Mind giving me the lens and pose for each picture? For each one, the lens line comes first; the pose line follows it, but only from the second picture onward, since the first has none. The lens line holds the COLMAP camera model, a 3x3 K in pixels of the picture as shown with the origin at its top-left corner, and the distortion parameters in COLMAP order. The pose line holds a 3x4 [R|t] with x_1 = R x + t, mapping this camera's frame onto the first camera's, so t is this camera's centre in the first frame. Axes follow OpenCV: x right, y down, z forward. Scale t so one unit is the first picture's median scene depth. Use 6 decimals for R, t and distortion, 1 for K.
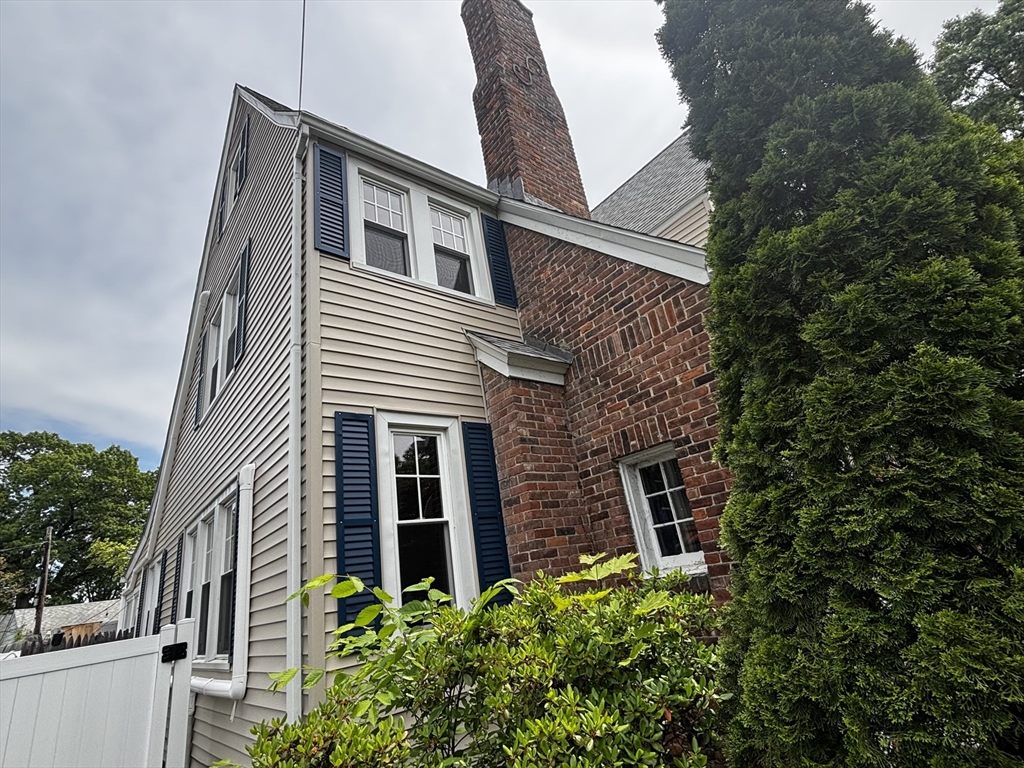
lens RADIAL K [[500.4, 0, 512.0], [0, 500.4, 384.0], [0, 0, 1]] dist [0.002350, 0.001480]
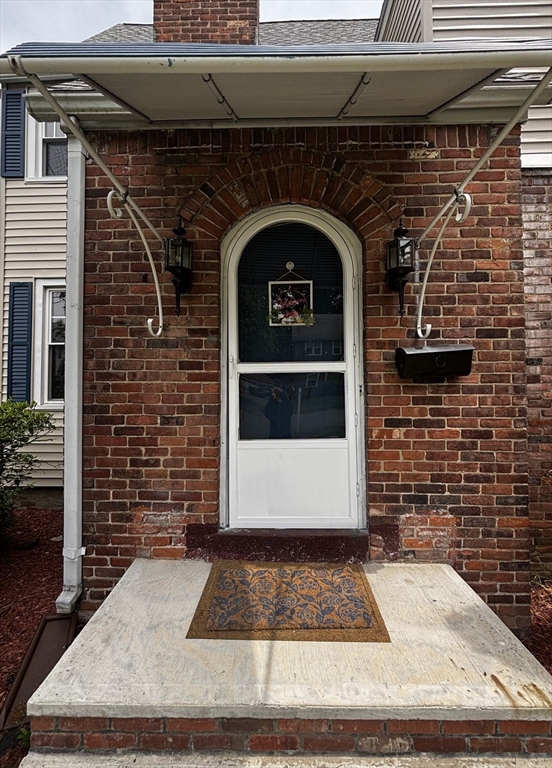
lens RADIAL K [[334.3, 0, 277.1], [0, 334.3, 366.5], [0, 0, 1]] dist [0.000243, 0.000119]
pose [[0.749176, 0.129076, -0.649673, 0.891570], [0.142254, 0.926589, 0.348134, 0.040505], [0.646915, -0.353232, 0.675816, 0.531692]]
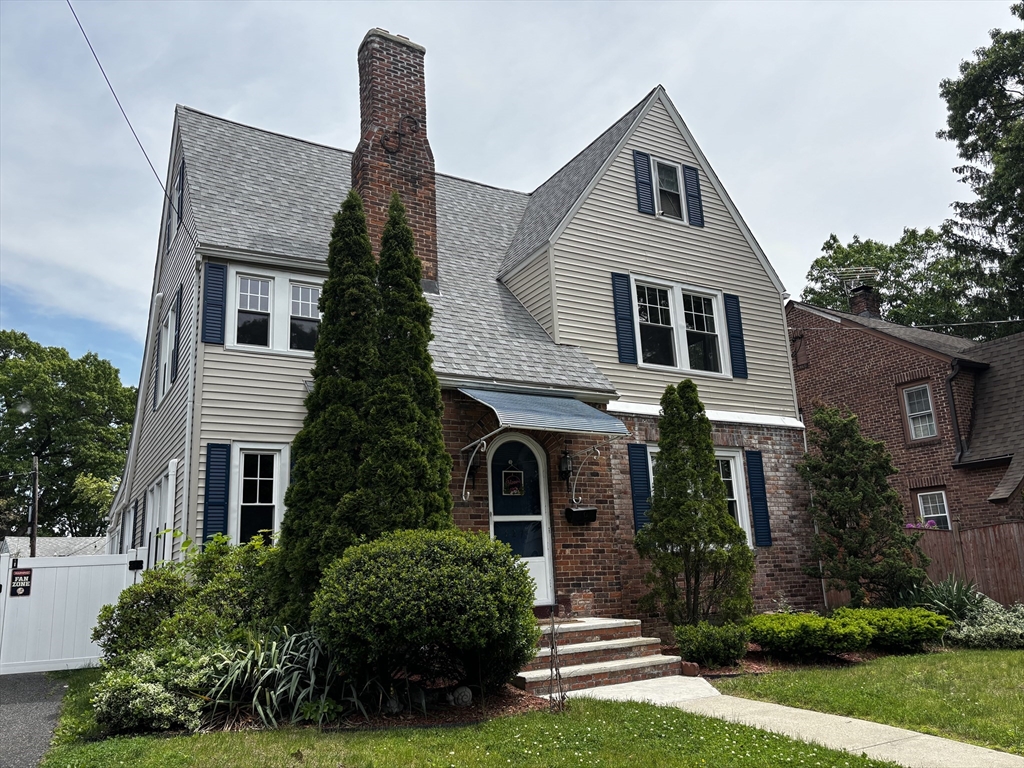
lens RADIAL K [[779.9, 0, 512.0], [0, 779.9, 384.0], [0, 0, 1]] dist [0.029035, -0.003696]
pose [[0.983362, 0.062510, -0.170564, 0.916580], [-0.036353, 0.987653, 0.152381, -0.478700], [0.177983, -0.143645, 0.973493, -1.173495]]
